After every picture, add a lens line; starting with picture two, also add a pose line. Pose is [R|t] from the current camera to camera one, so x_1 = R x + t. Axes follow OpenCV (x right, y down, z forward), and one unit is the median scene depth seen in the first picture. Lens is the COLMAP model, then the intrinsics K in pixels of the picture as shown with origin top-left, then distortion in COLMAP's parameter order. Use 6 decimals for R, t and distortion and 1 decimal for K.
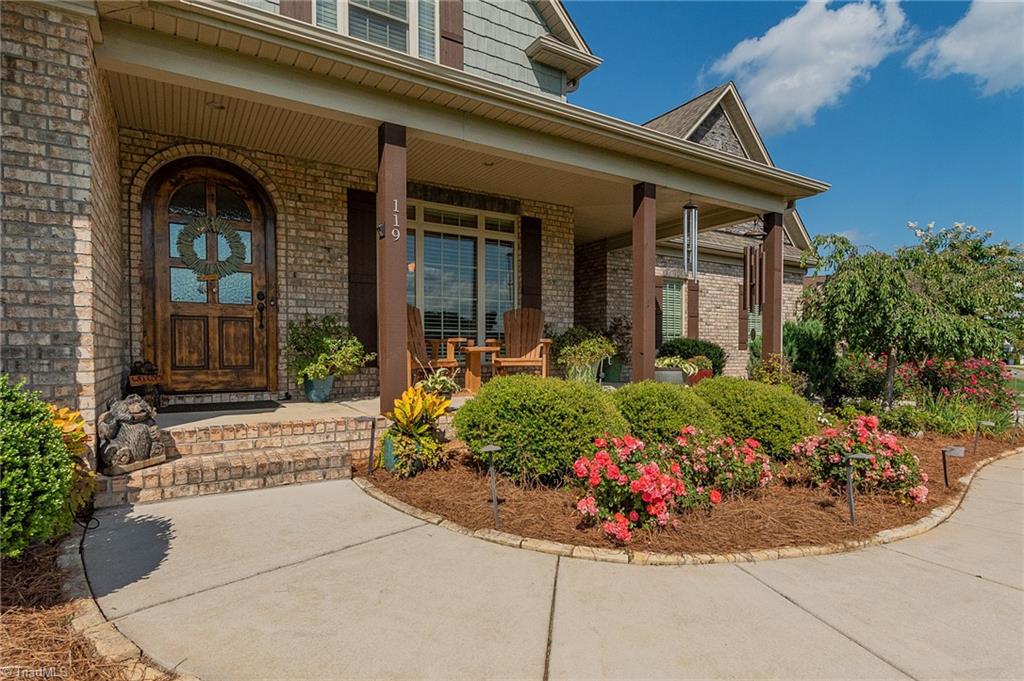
lens RADIAL K [[532.3, 0, 510.6], [0, 532.3, 349.2], [0, 0, 1]] dist [0.005745, -0.001173]
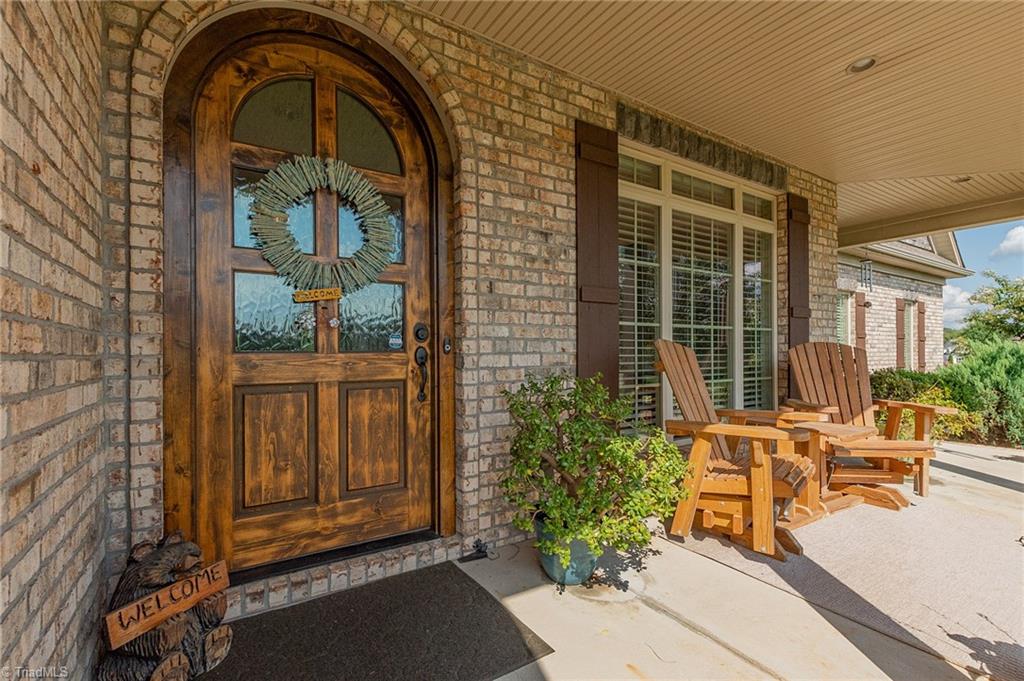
lens RADIAL K [[468.4, 0, 514.9], [0, 468.4, 341.4], [0, 0, 1]] dist [0.003268, -0.000265]
pose [[0.999958, -0.008254, 0.003890, -0.391749], [0.008367, 0.999515, -0.030012, -0.079862], [-0.003640, 0.030043, 0.999542, 0.591698]]
